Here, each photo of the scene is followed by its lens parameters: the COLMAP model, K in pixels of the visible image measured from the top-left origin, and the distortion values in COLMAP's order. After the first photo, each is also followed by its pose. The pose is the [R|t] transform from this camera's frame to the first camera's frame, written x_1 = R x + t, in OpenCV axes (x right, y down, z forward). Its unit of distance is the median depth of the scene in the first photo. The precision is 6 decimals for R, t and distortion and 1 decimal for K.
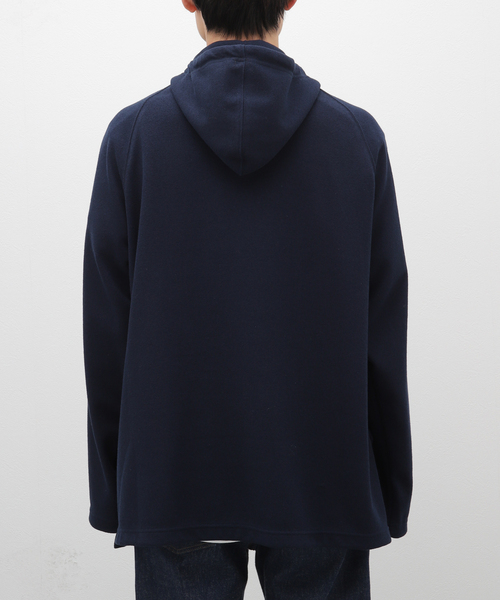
lens RADIAL K [[3190.4, 0, 250.4], [0, 3190.4, 300.5], [0, 0, 1]] dist [0.520790, 0.000000]
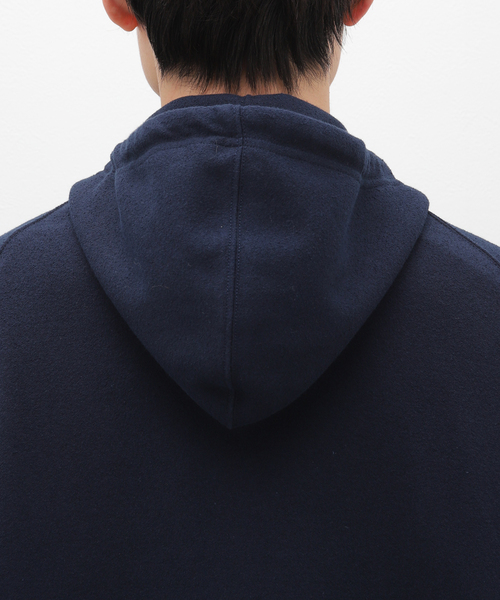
lens RADIAL K [[3190.4, 0, 249.7], [0, 3190.4, 299.6], [0, 0, 1]] dist [0.520790, 0.000000]
pose [[0.999618, 0.004267, -0.027319, 0.010127], [-0.004848, 0.999762, -0.021253, -0.046194], [0.027222, 0.021378, 0.999401, 0.590161]]
